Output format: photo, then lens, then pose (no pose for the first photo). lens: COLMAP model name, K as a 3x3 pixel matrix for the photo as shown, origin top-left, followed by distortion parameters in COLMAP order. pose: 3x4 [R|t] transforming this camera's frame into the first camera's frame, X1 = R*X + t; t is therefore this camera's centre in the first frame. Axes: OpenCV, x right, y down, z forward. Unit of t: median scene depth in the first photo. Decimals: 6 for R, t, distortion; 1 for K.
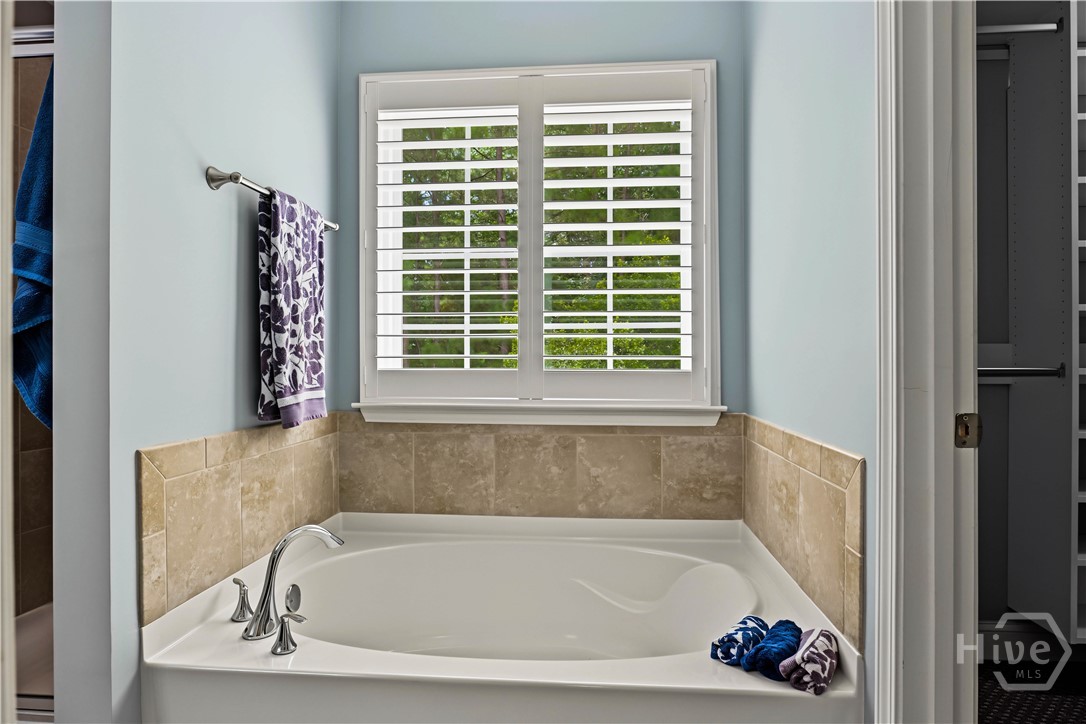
lens RADIAL K [[648.5, 0, 544.7], [0, 648.5, 360.4], [0, 0, 1]] dist [-0.024125, 0.017223]
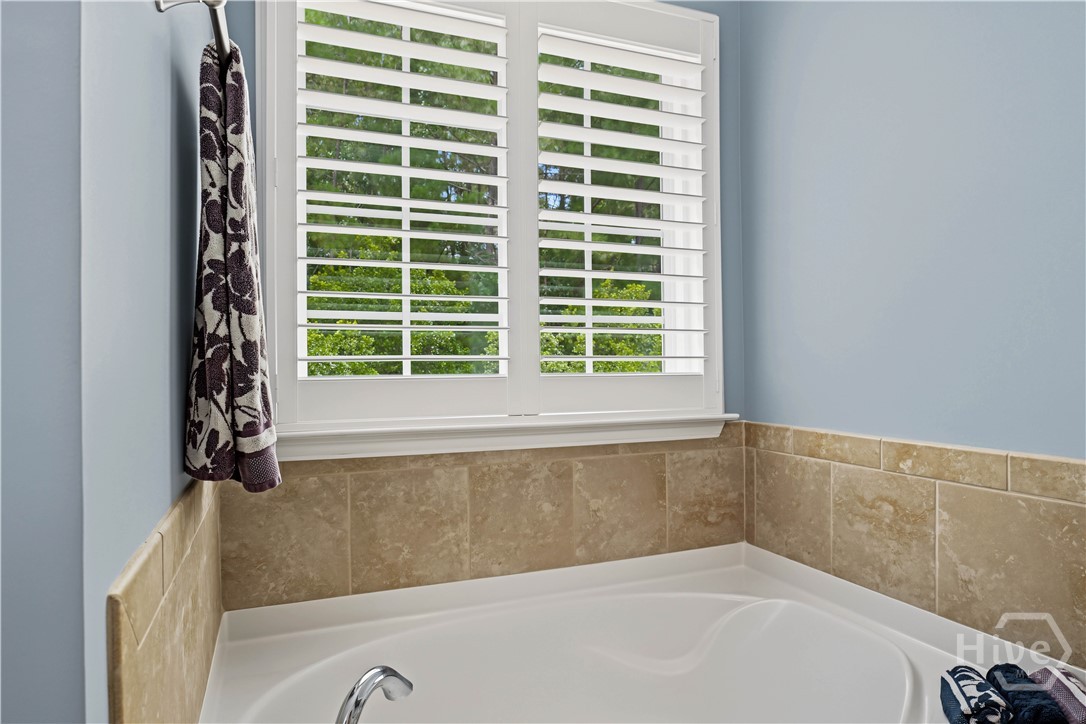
lens RADIAL K [[677.5, 0, 544.3], [0, 677.5, 365.2], [0, 0, 1]] dist [-0.022152, 0.007505]
pose [[0.886794, -0.008761, 0.462081, -0.351087], [0.006409, 0.999957, 0.006660, -0.001804], [-0.462120, -0.002944, 0.886813, 0.303278]]
